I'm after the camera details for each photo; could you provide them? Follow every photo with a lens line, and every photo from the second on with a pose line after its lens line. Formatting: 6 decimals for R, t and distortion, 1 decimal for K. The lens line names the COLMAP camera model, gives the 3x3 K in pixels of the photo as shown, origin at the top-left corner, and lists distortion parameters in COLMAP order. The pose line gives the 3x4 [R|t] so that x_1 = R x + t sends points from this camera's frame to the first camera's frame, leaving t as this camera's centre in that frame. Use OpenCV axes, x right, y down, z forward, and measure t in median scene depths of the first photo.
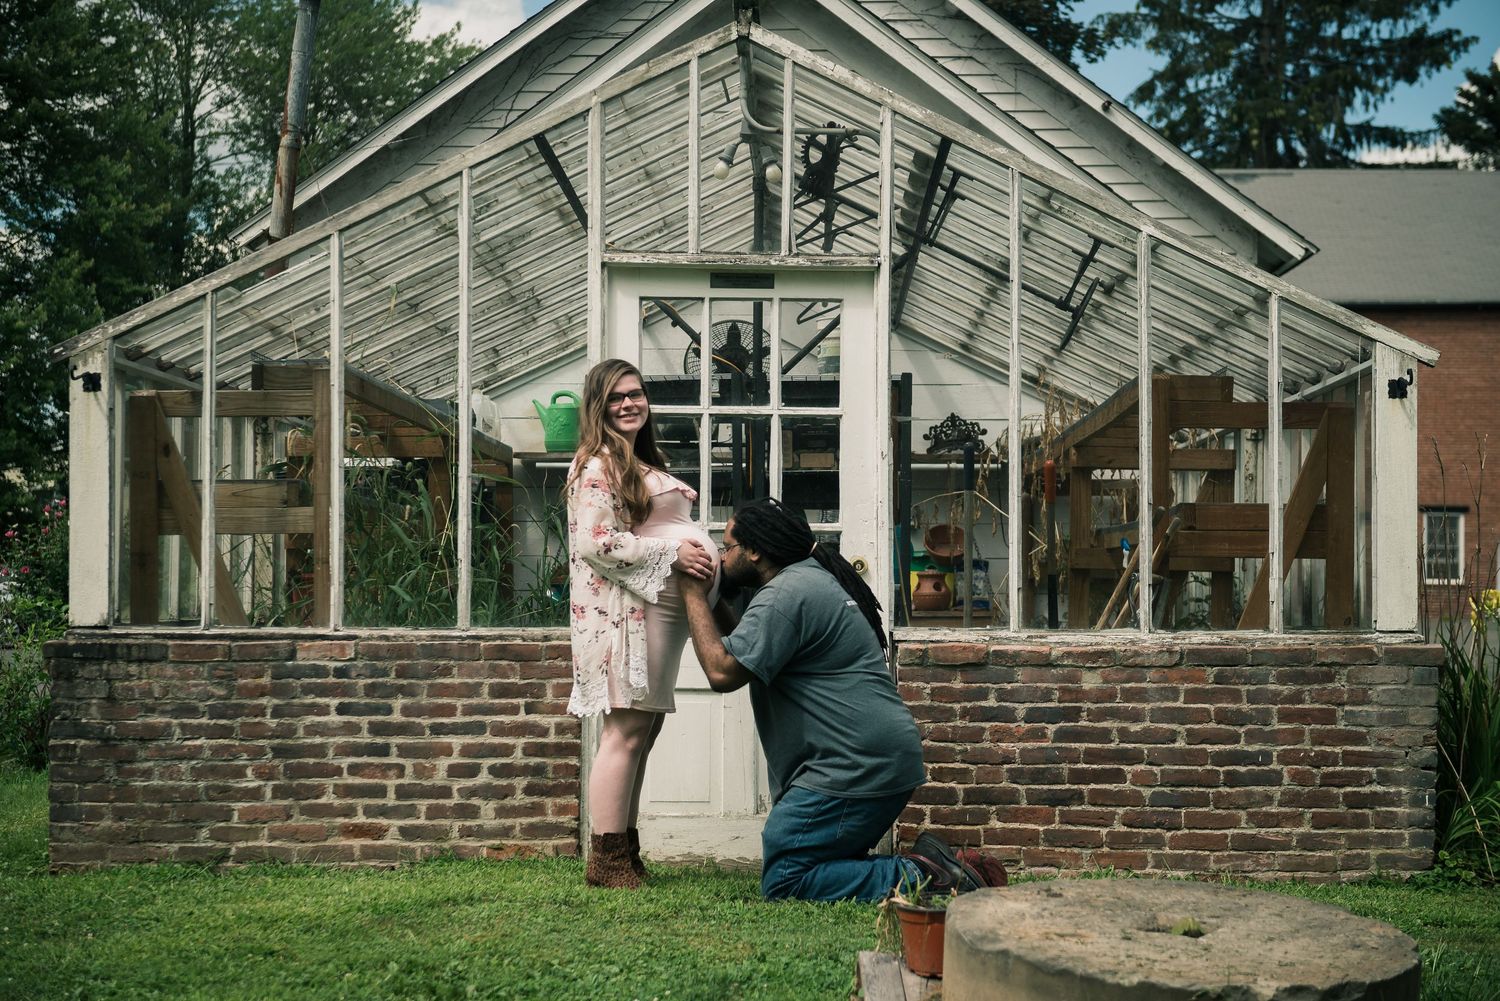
lens RADIAL K [[2696.2, 0, 743.1], [0, 2696.2, 501.0], [0, 0, 1]] dist [0.009741, 0.000000]
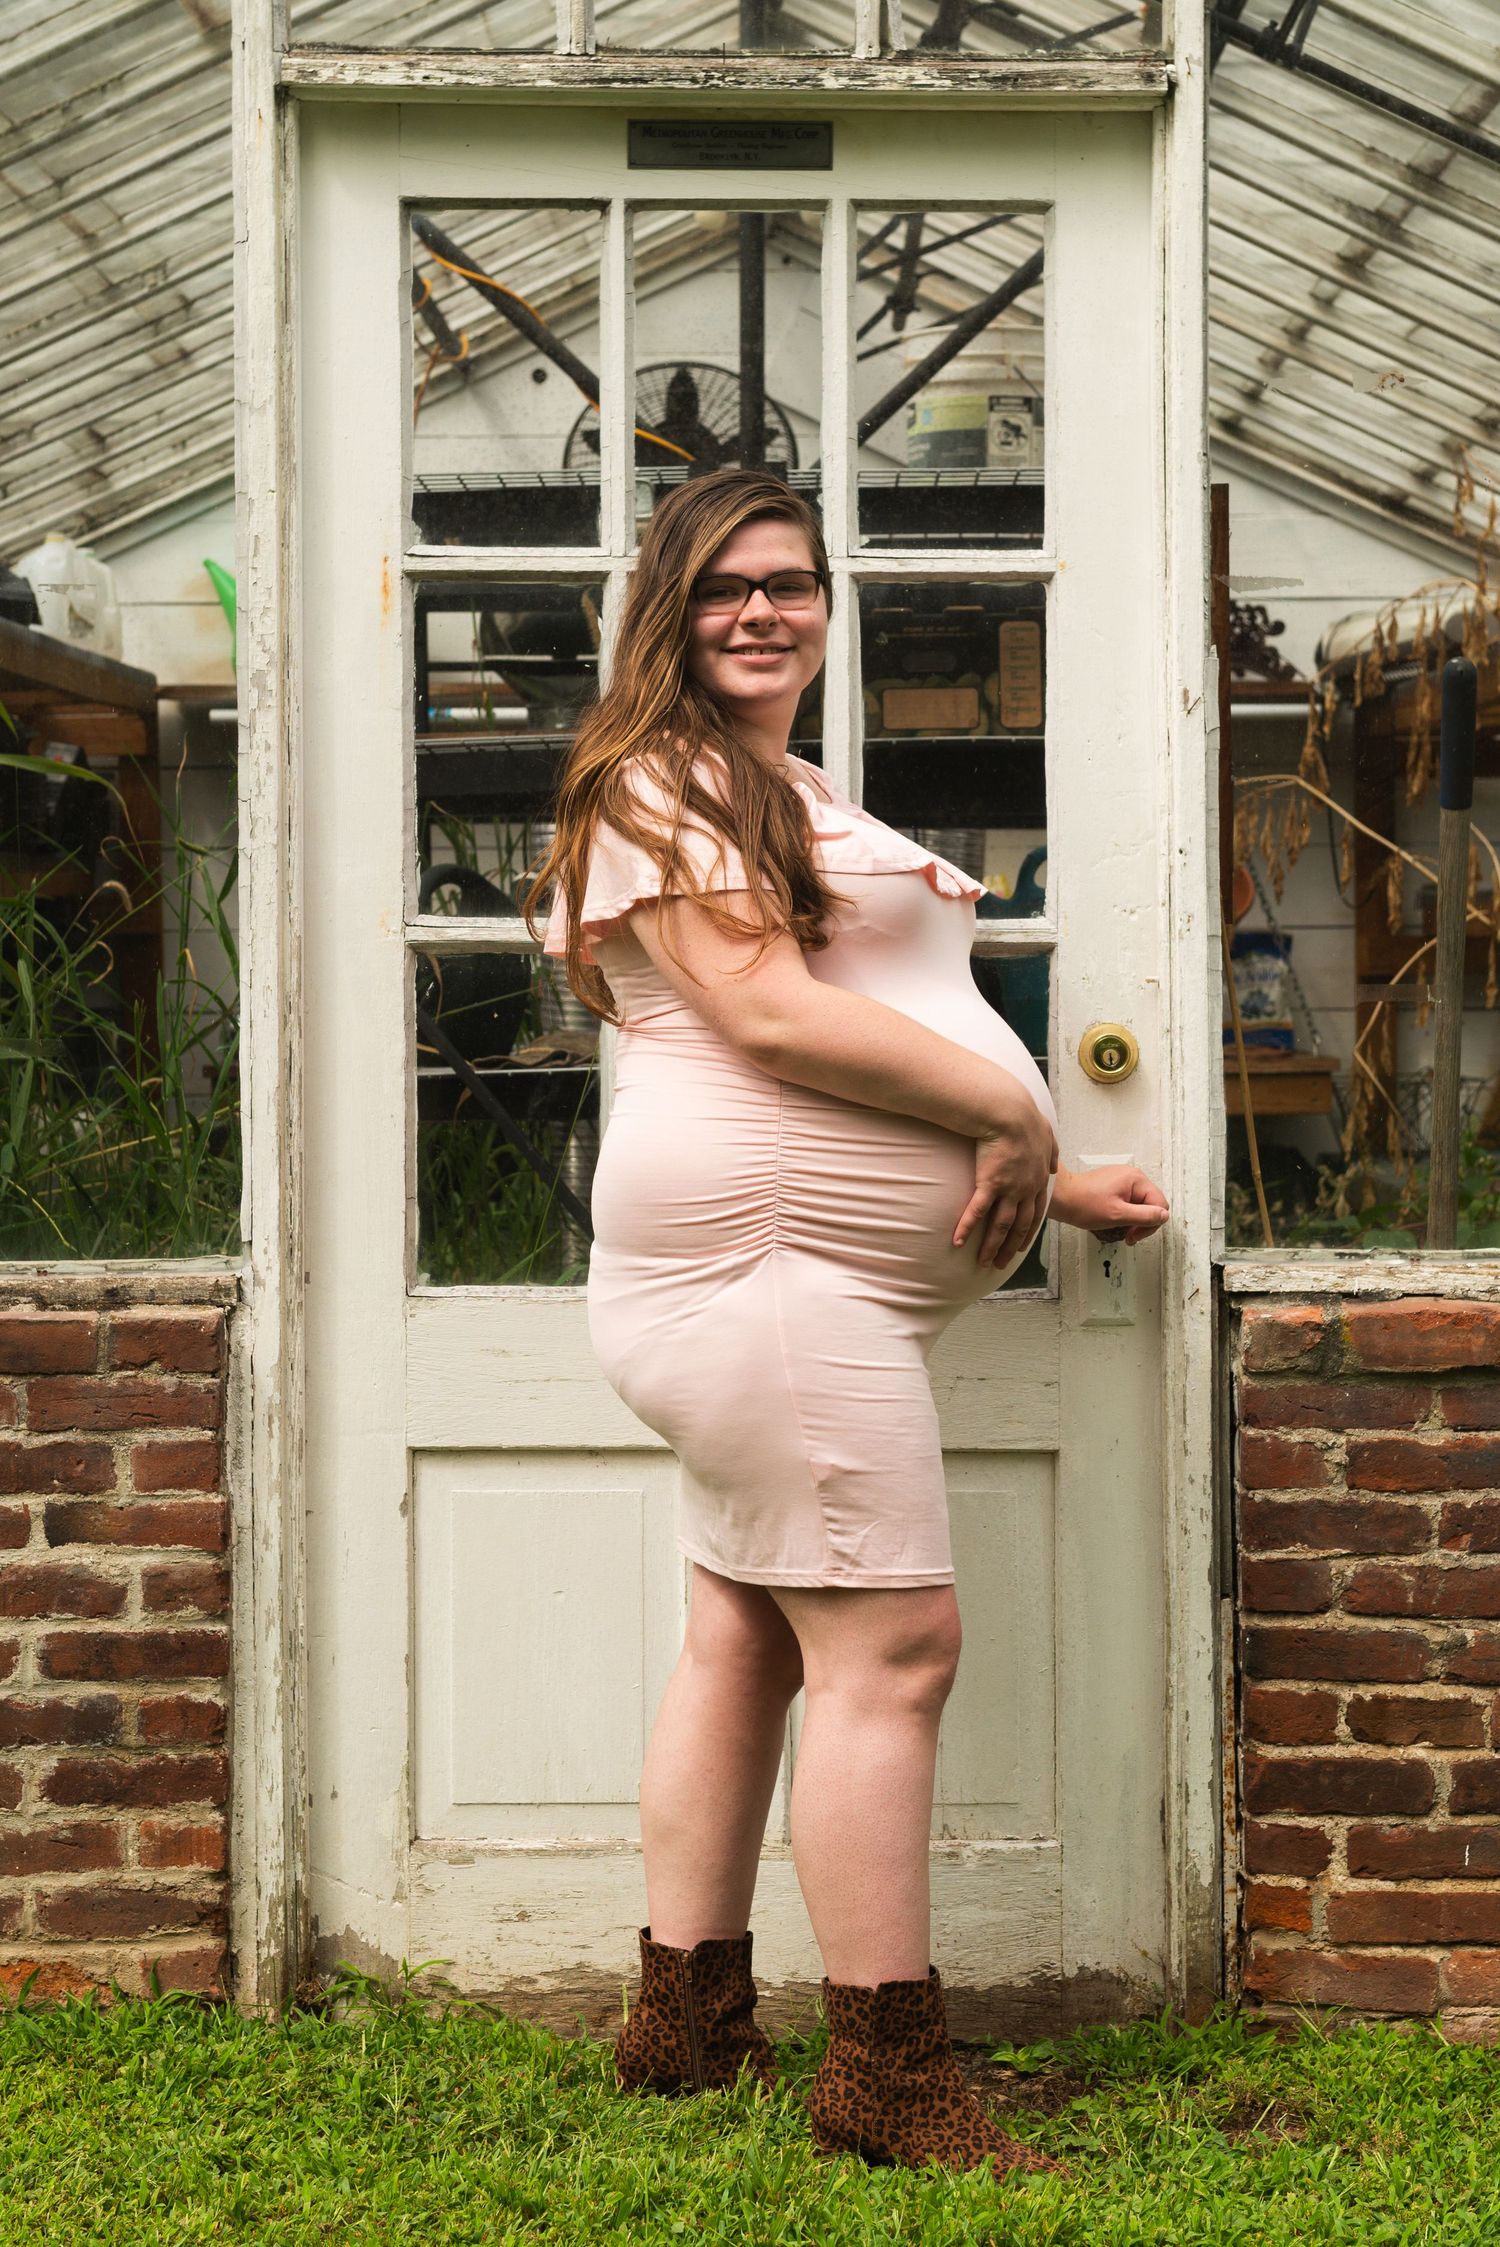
lens RADIAL K [[6364.9, 0, 766.0], [0, 6364.9, 1116.6], [0, 0, 1]] dist [-0.038046, 0.000000]
pose [[0.999915, -0.009606, 0.008787, -0.003847], [0.009150, 0.998684, 0.050465, -0.006517], [-0.009260, -0.050380, 0.998687, 0.266464]]
